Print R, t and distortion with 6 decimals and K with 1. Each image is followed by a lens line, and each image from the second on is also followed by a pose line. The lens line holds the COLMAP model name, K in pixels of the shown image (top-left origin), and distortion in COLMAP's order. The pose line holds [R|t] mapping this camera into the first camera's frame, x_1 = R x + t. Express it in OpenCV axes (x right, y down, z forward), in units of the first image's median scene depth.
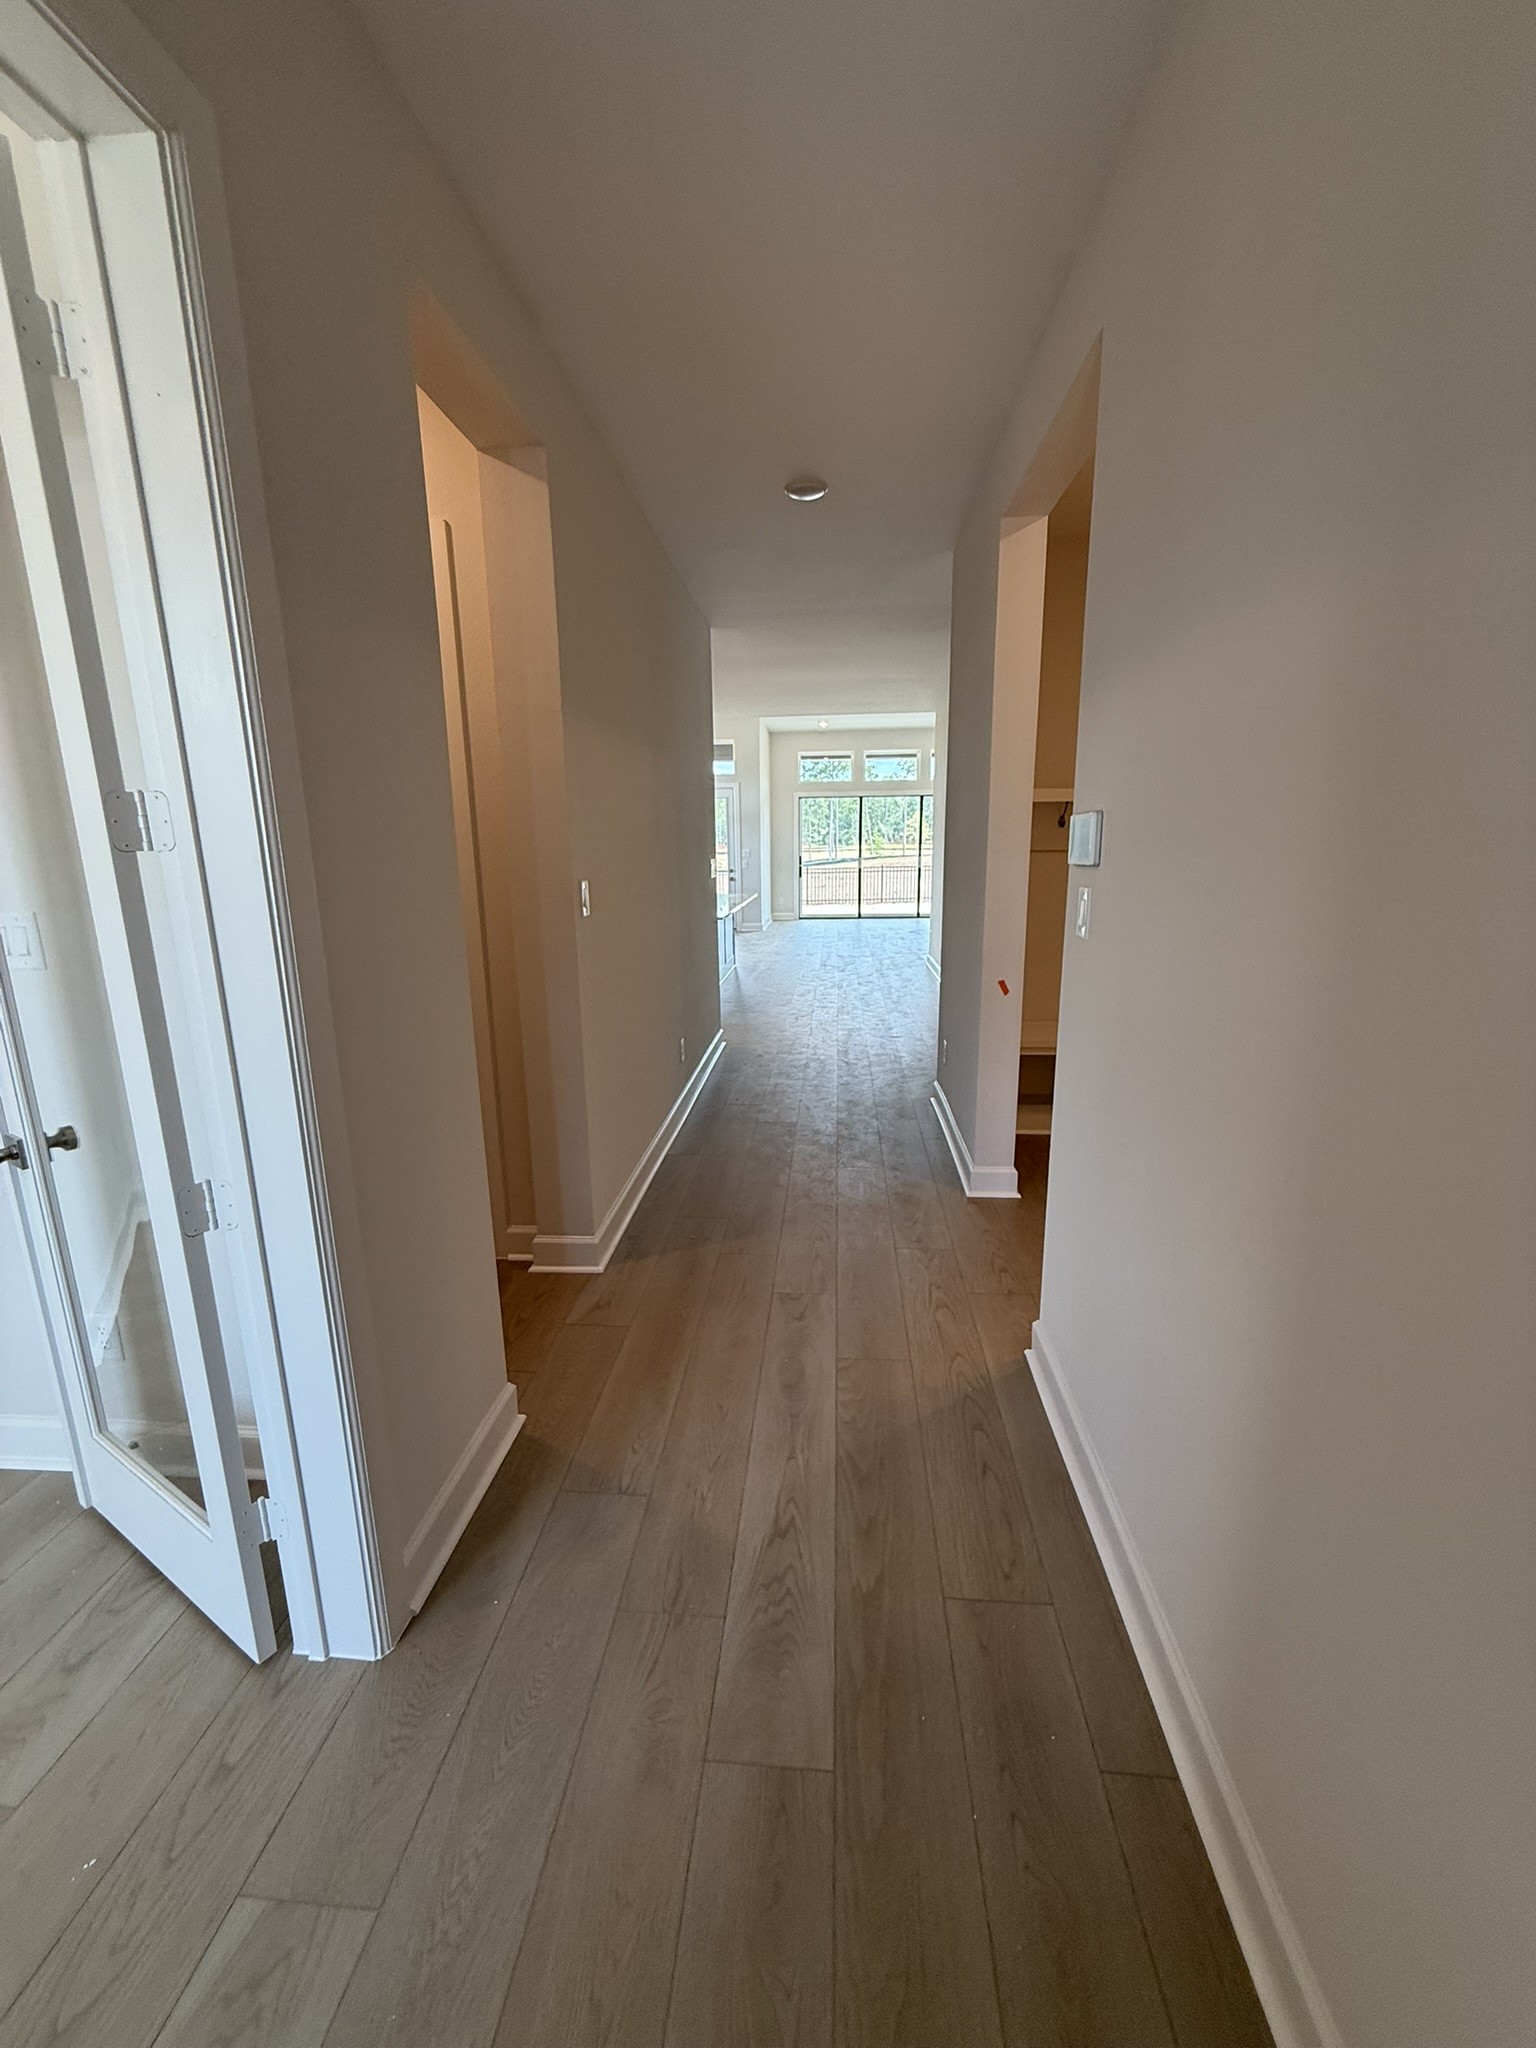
lens RADIAL K [[822.4, 0, 768.4], [0, 822.4, 1017.5], [0, 0, 1]] dist [0.000790, 0.000134]
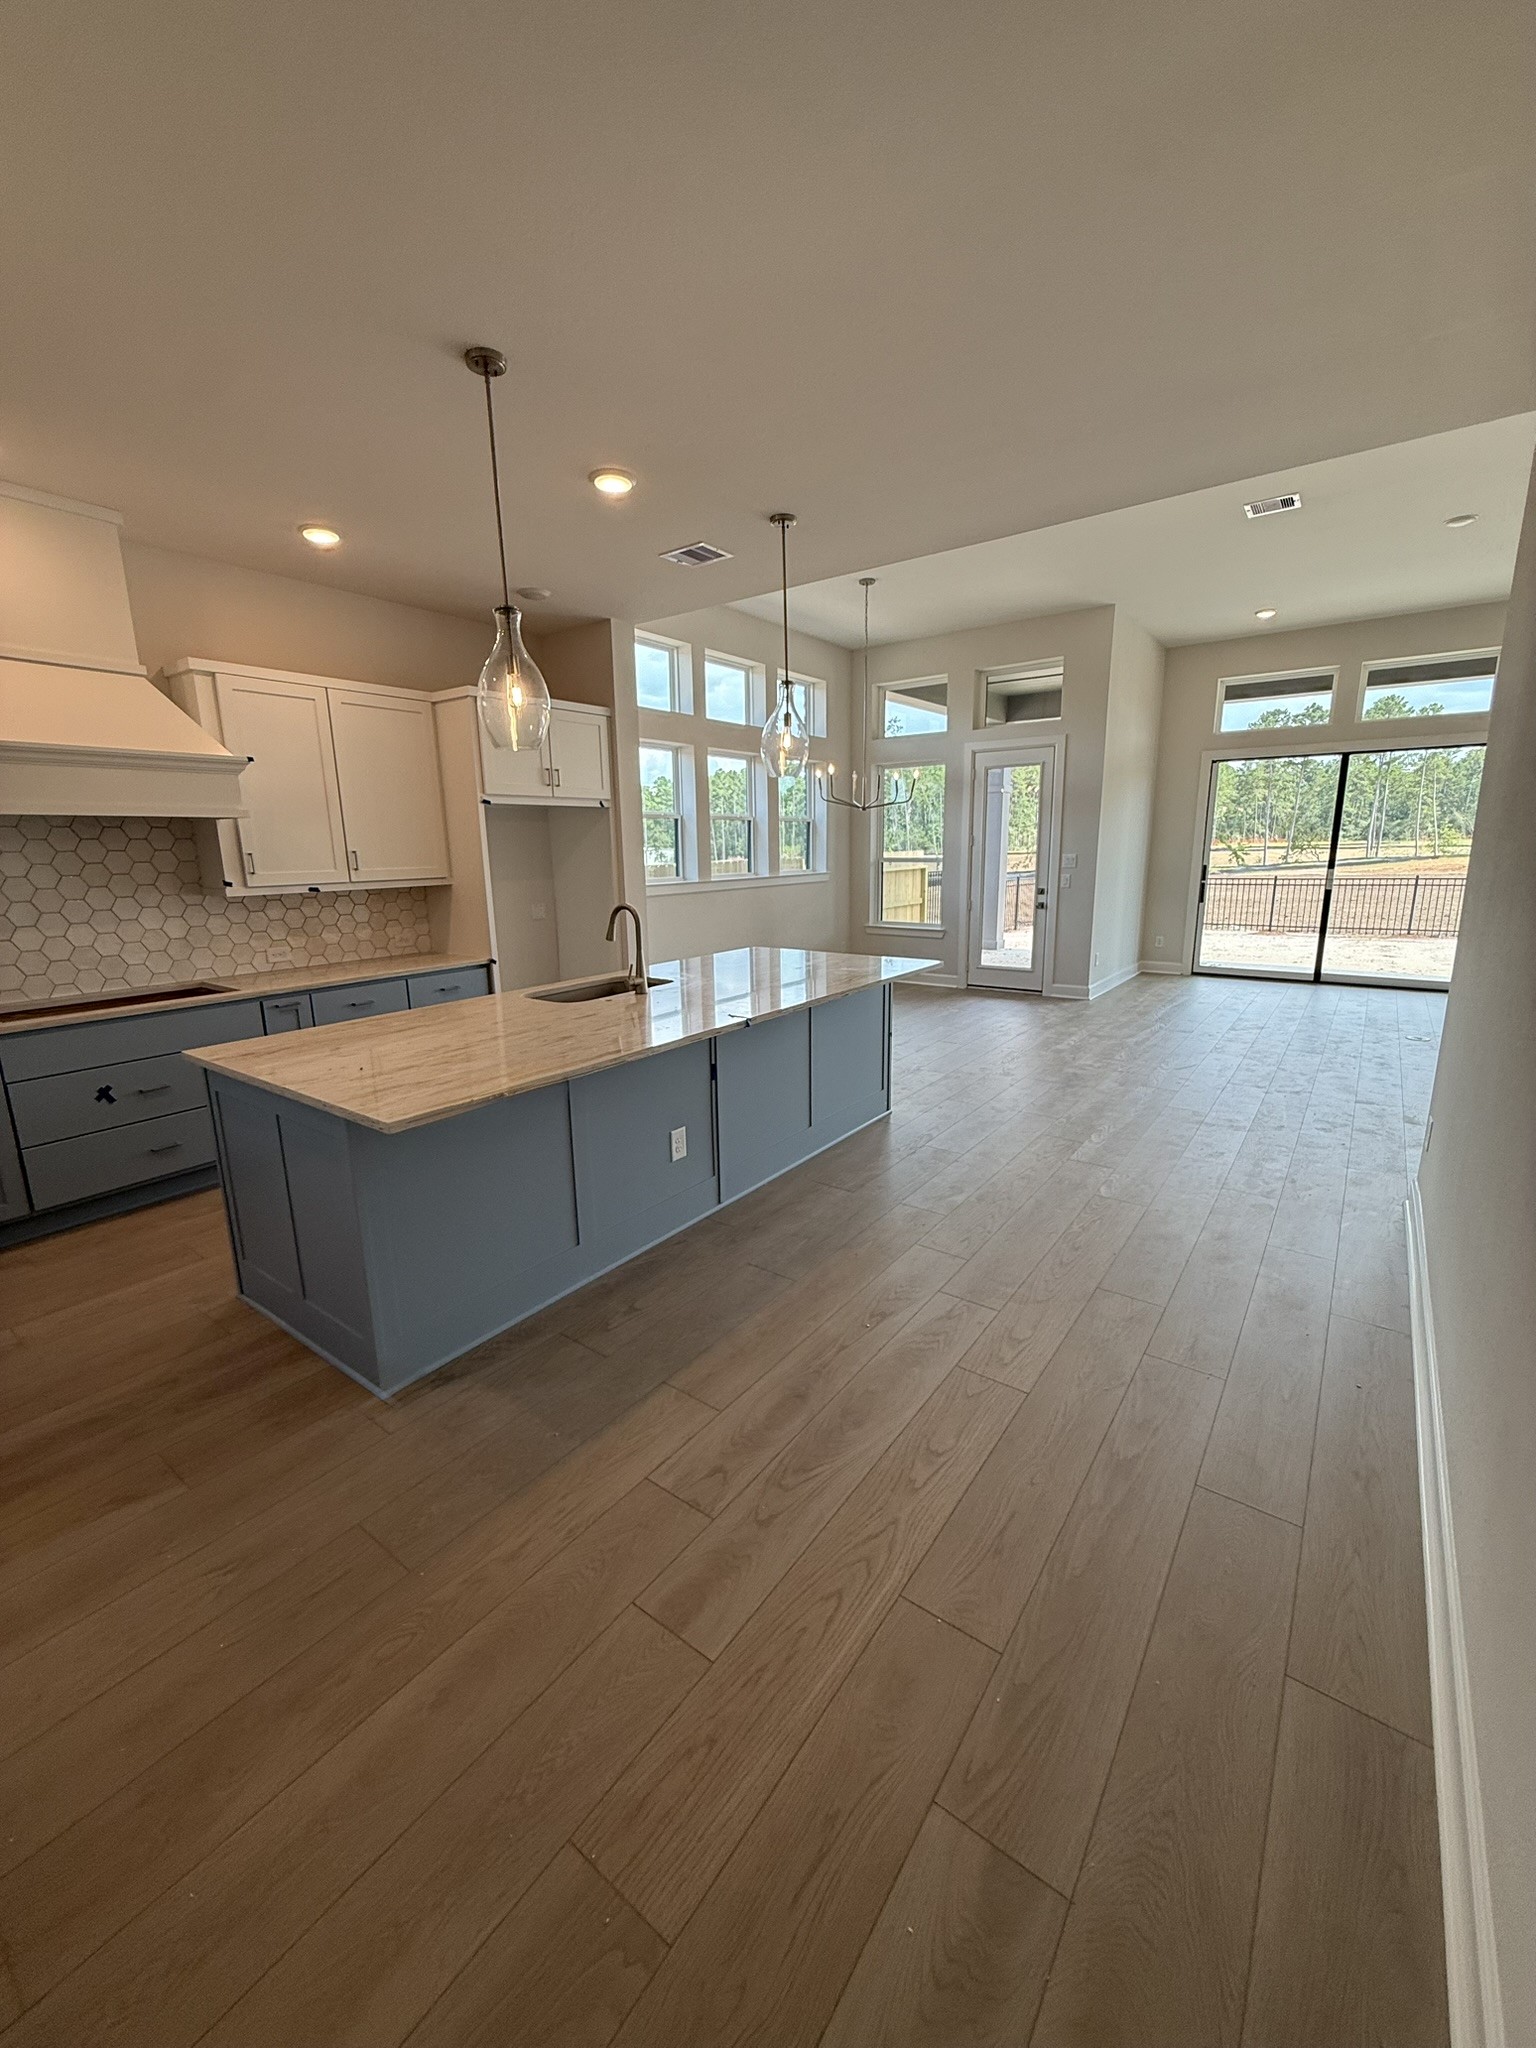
lens RADIAL K [[822.4, 0, 768.4], [0, 822.4, 1017.5], [0, 0, 1]] dist [0.000790, 0.000134]
pose [[0.845410, 0.086954, -0.526993, 0.072706], [-0.088989, 0.995799, 0.021550, -0.057462], [0.526653, 0.028678, 0.849597, 0.275696]]
